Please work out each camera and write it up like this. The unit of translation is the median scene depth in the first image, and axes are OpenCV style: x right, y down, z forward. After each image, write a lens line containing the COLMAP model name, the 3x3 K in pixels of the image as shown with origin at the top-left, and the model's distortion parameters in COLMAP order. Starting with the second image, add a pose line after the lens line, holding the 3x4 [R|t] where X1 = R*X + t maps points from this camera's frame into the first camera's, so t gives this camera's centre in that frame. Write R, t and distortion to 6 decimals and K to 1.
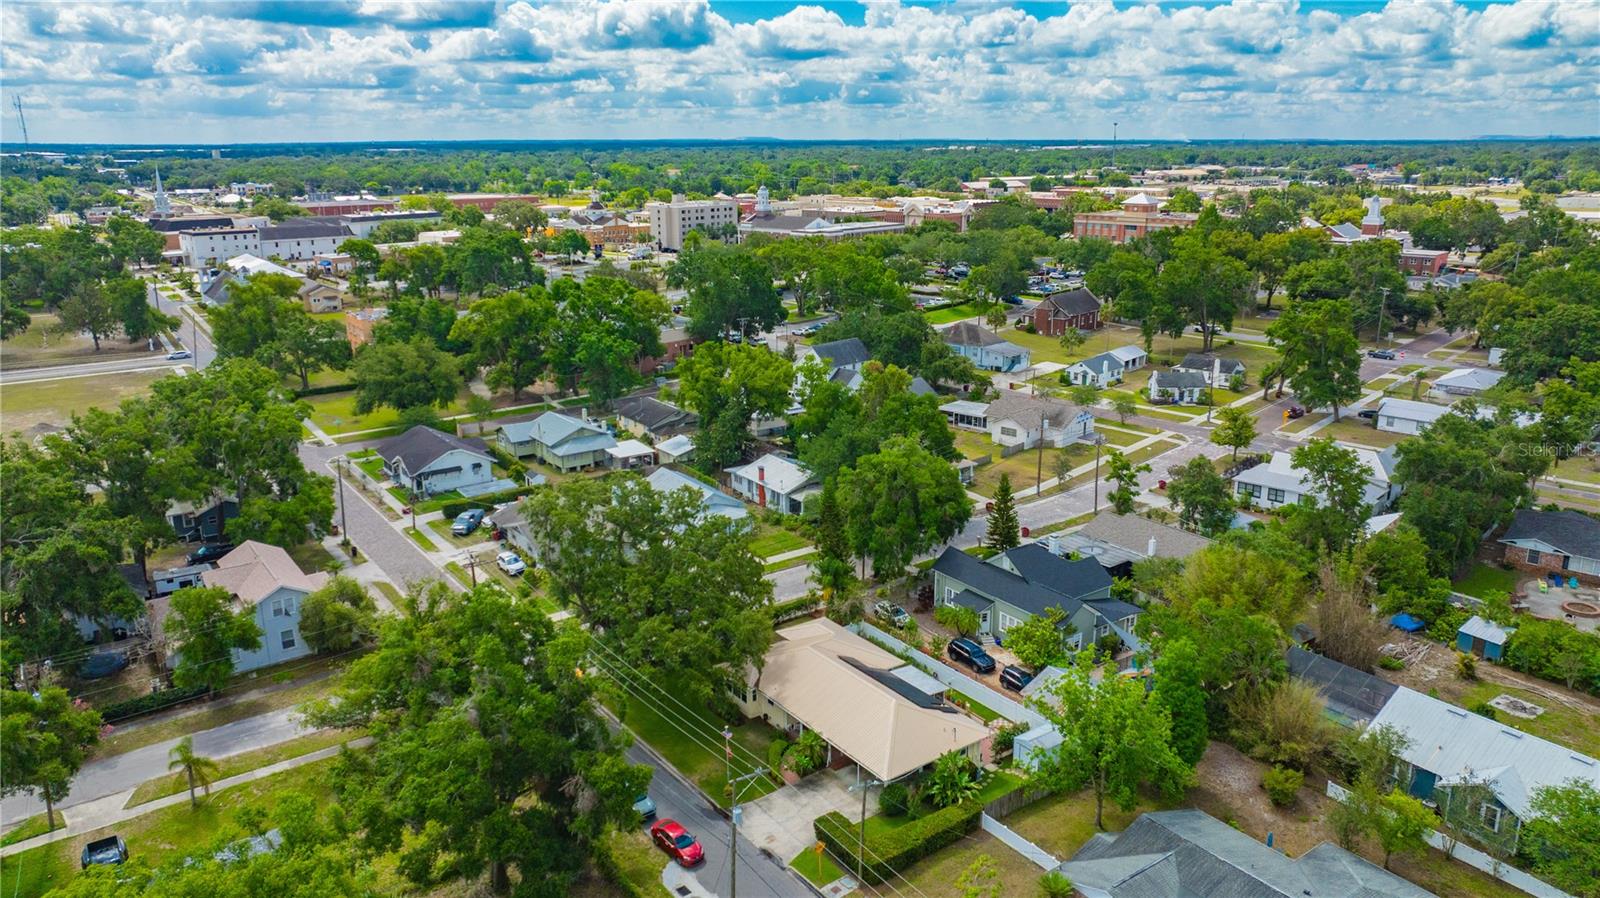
lens RADIAL K [[1130.5, 0, 799.5], [0, 1130.5, 448.9], [0, 0, 1]] dist [0.000010, 0.011267]
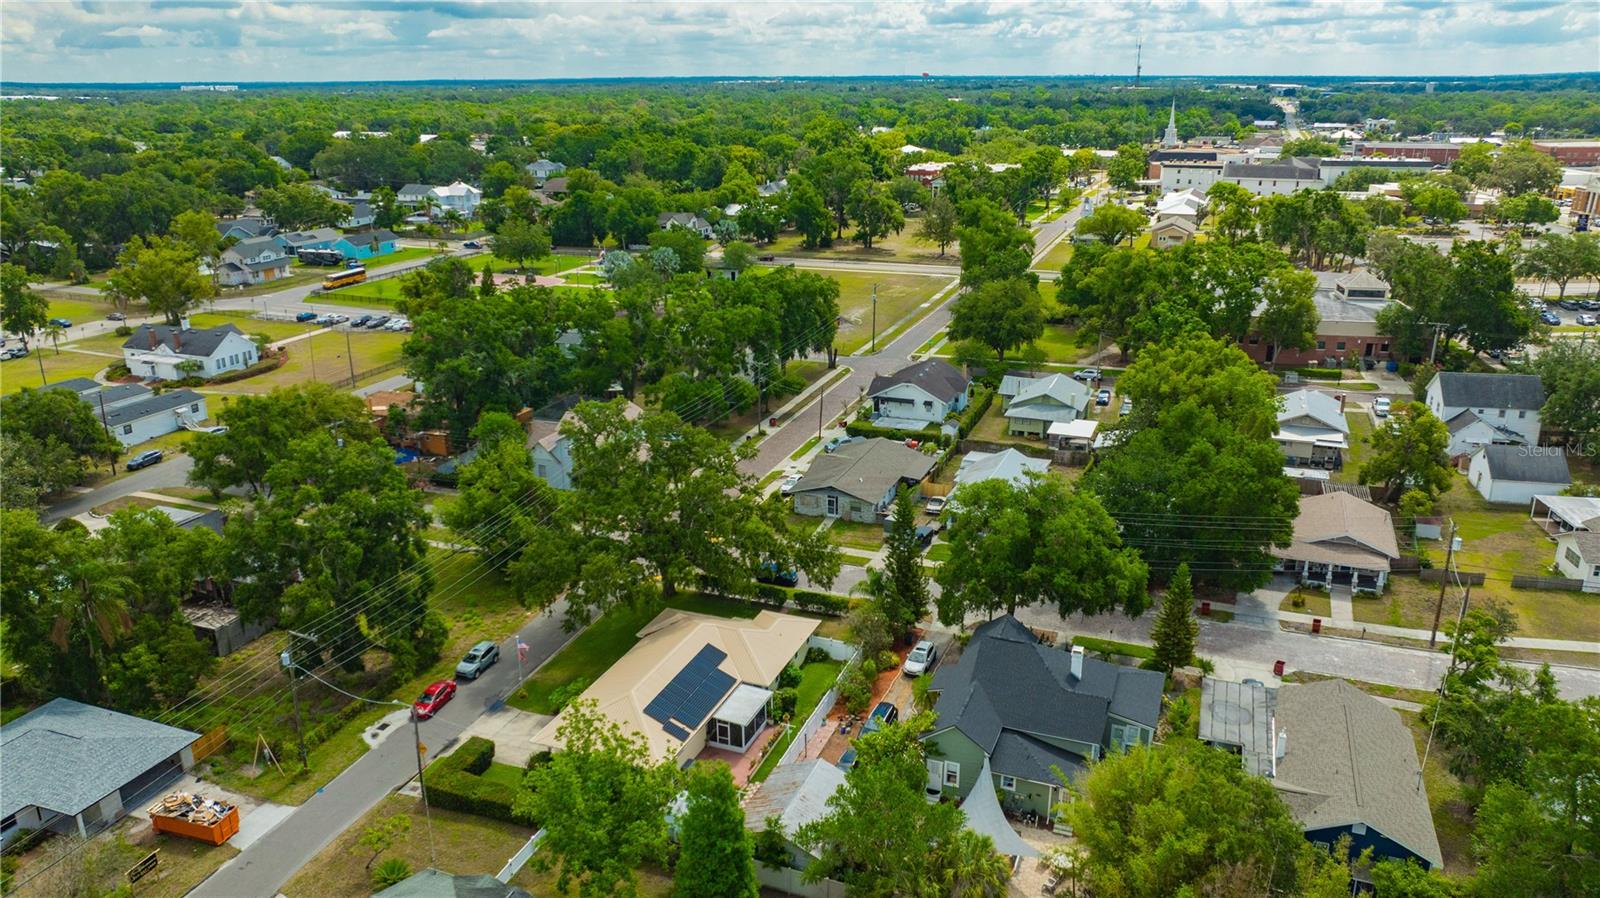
lens RADIAL K [[1130.5, 0, 799.3], [0, 1130.5, 449.7], [0, 0, 1]] dist [0.000010, 0.011267]
pose [[0.552982, 0.268455, -0.788760, 0.459151], [-0.224036, 0.959715, 0.169573, -0.089852], [0.802508, 0.082940, 0.590849, 0.278020]]
